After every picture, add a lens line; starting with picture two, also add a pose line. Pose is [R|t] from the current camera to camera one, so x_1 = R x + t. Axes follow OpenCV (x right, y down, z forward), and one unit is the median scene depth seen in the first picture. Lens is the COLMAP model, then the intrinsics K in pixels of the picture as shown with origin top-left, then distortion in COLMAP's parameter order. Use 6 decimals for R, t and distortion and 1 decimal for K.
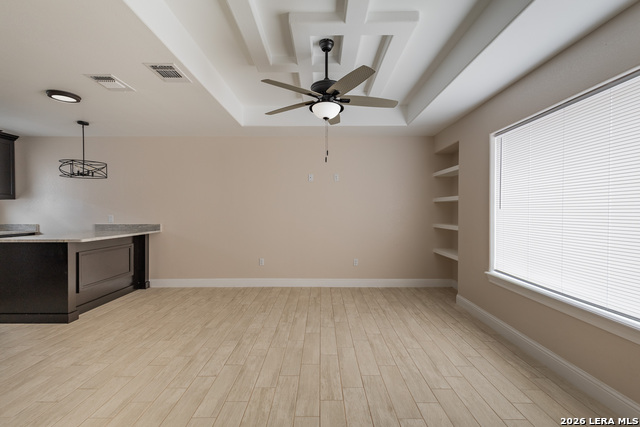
lens RADIAL K [[292.7, 0, 318.3], [0, 292.7, 214.7], [0, 0, 1]] dist [0.008240, -0.003186]
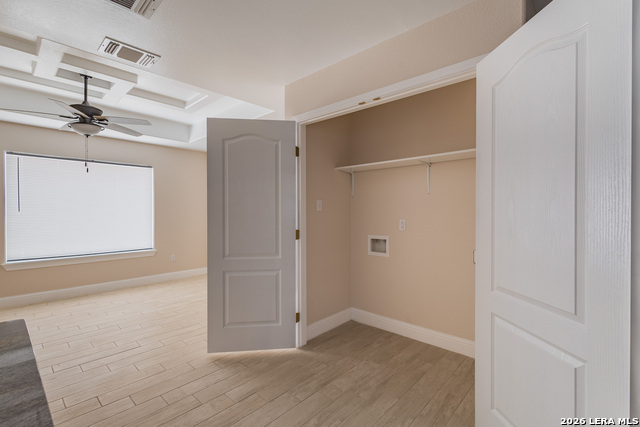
lens RADIAL K [[292.7, 0, 320.2], [0, 292.7, 212.5], [0, 0, 1]] dist [0.008240, -0.003186]
pose [[-0.739404, -0.001967, 0.673259, -1.349383], [0.012280, 0.999790, 0.016407, -0.023610], [-0.673150, 0.020399, -0.739225, 1.137819]]
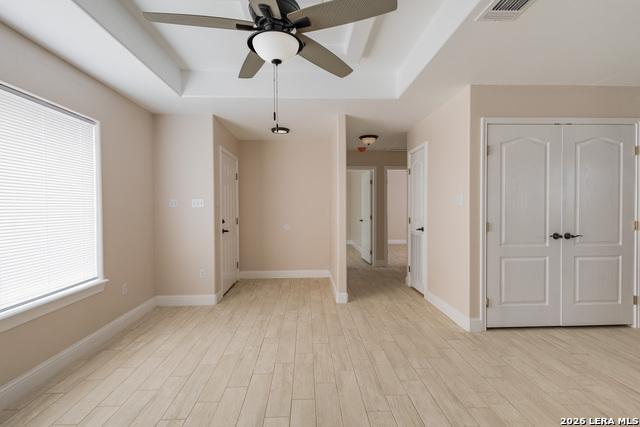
lens RADIAL K [[292.7, 0, 316.4], [0, 292.7, 213.4], [0, 0, 1]] dist [0.008240, -0.003186]
pose [[-0.999032, 0.008242, -0.043207, -0.025983], [0.006912, 0.999500, 0.030846, -0.020702], [0.043440, 0.030518, -0.998590, 1.491168]]
